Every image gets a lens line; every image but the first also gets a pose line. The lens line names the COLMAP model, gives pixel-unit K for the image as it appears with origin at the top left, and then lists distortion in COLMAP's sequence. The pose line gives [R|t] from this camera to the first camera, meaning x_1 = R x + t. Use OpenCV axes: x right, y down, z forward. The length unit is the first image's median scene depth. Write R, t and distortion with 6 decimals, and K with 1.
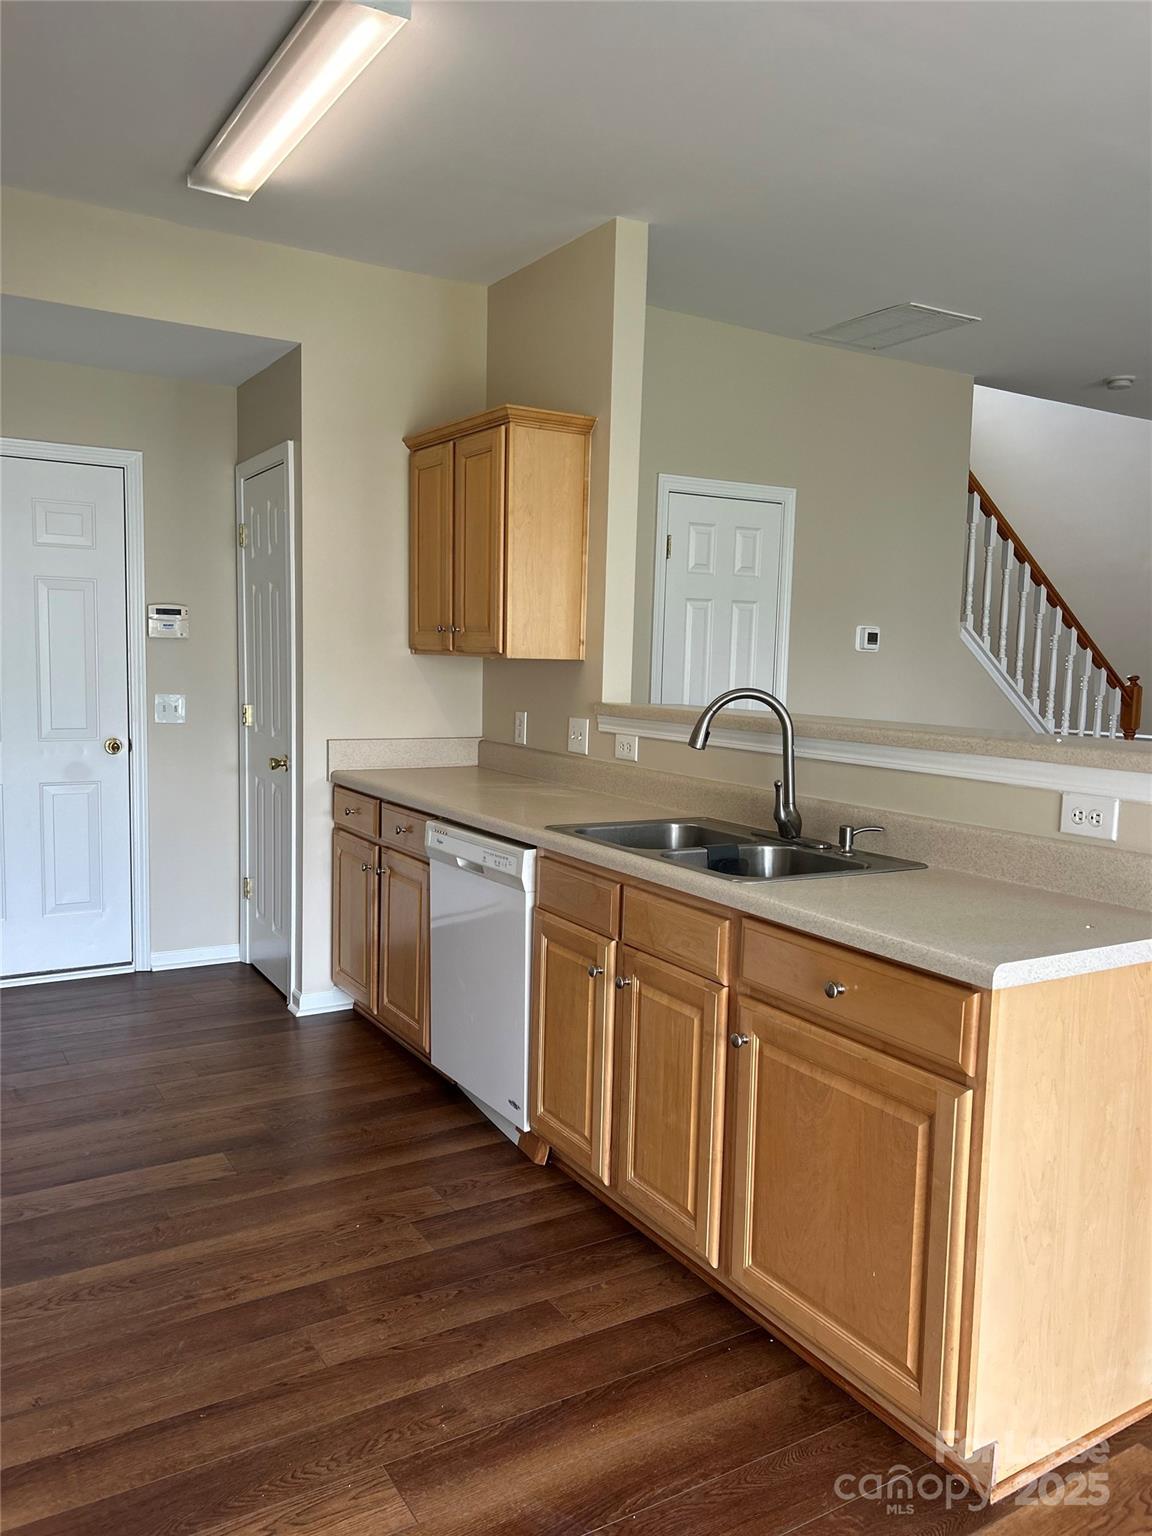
lens RADIAL K [[1168.6, 0, 576.0], [0, 1168.6, 768.0], [0, 0, 1]] dist [0.020531, -0.002463]
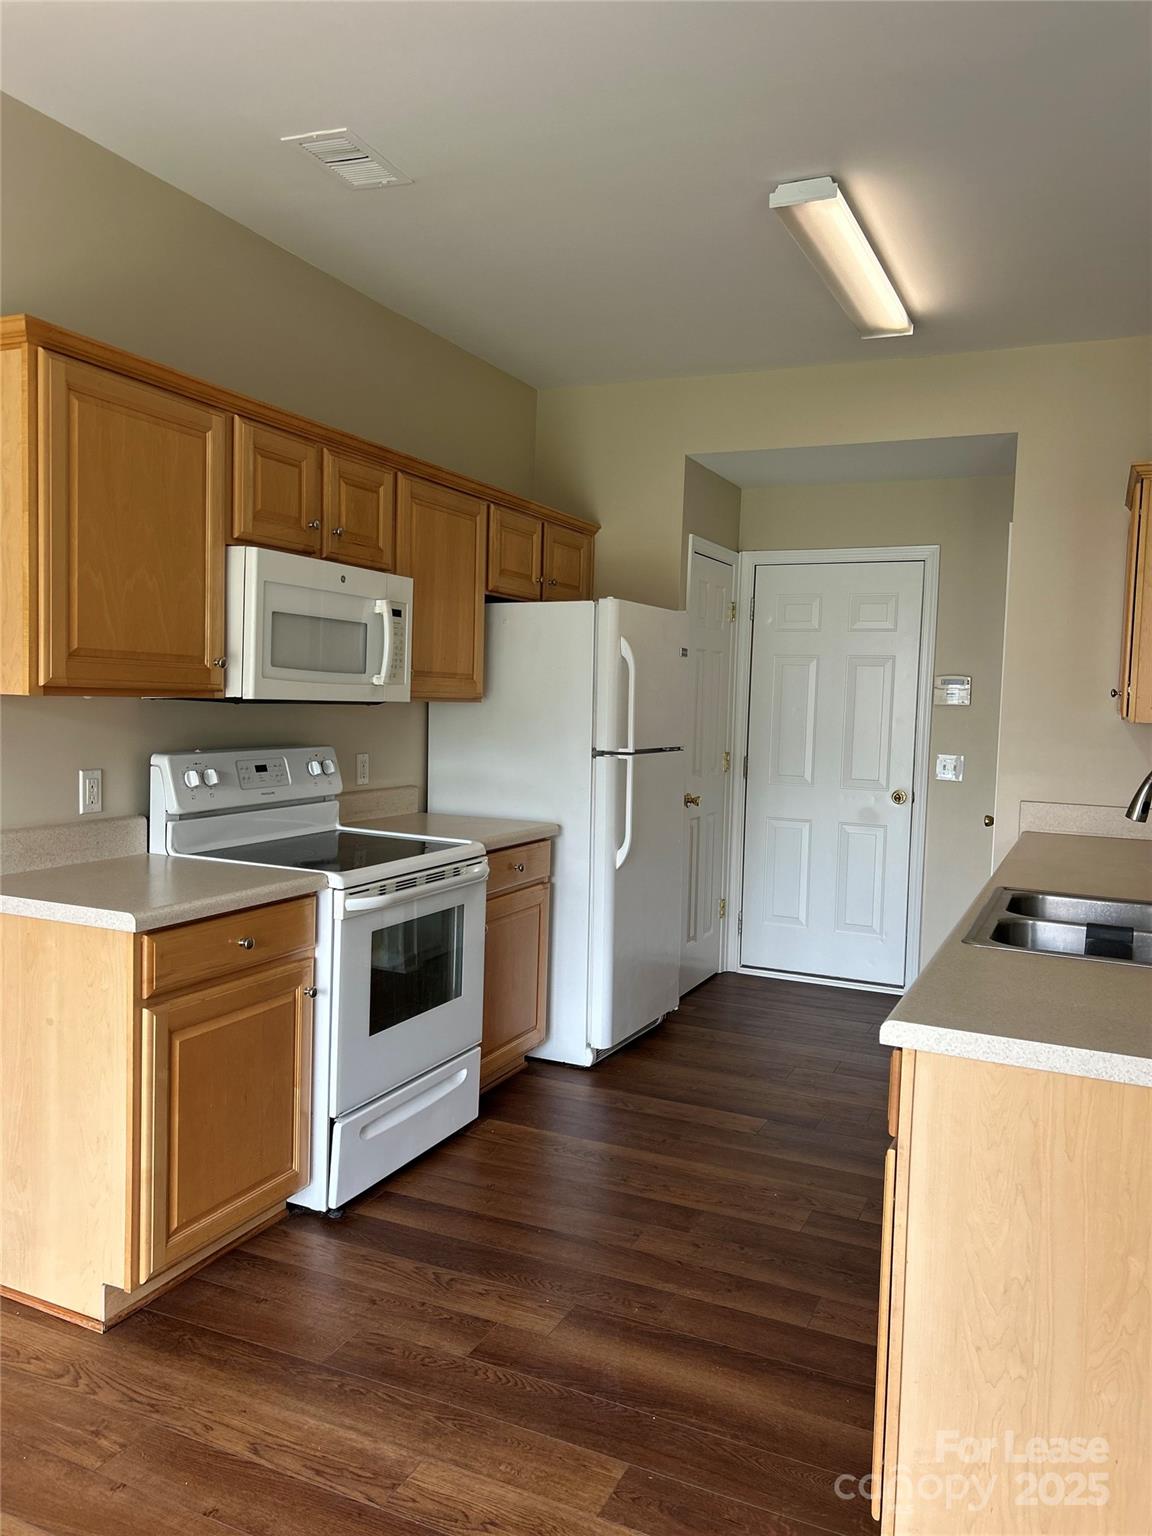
lens RADIAL K [[1168.6, 0, 576.0], [0, 1168.6, 768.0], [0, 0, 1]] dist [0.020531, -0.002463]
pose [[0.556579, 0.046170, -0.829511, 0.753937], [-0.098648, 0.995064, -0.010805, -0.005965], [0.824918, 0.087843, 0.558386, 0.154582]]
